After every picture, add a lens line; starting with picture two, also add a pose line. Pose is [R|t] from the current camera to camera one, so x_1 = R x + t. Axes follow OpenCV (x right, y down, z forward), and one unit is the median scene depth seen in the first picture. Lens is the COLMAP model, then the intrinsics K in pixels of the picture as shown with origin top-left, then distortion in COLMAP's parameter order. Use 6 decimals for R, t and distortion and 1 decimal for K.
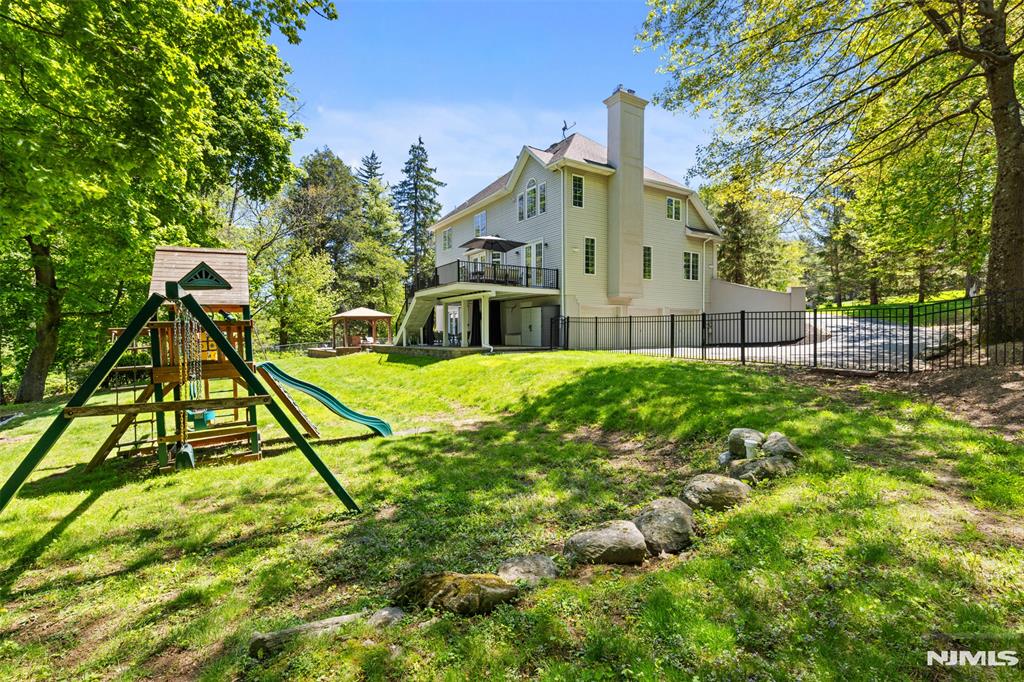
lens RADIAL K [[459.6, 0, 515.0], [0, 459.6, 344.6], [0, 0, 1]] dist [-0.001998, -0.000197]
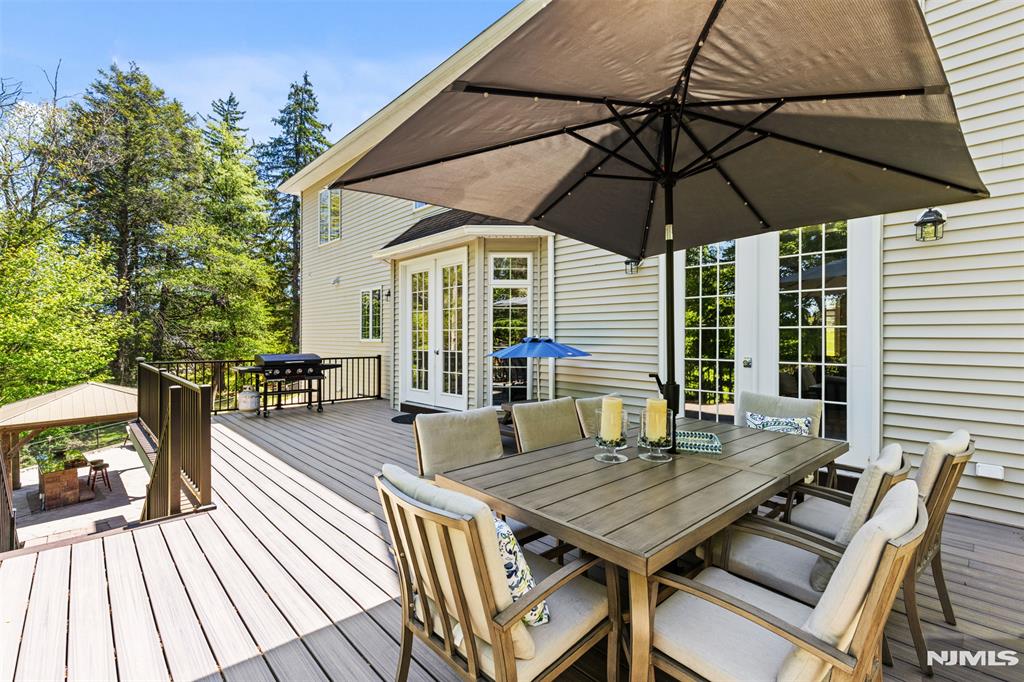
lens RADIAL K [[459.6, 0, 511.7], [0, 459.6, 336.2], [0, 0, 1]] dist [-0.001998, -0.000197]
pose [[0.981885, 0.011305, 0.189140, -0.038024], [-0.006191, 0.999600, -0.027606, -0.062009], [-0.189377, 0.025934, 0.981562, 0.312022]]
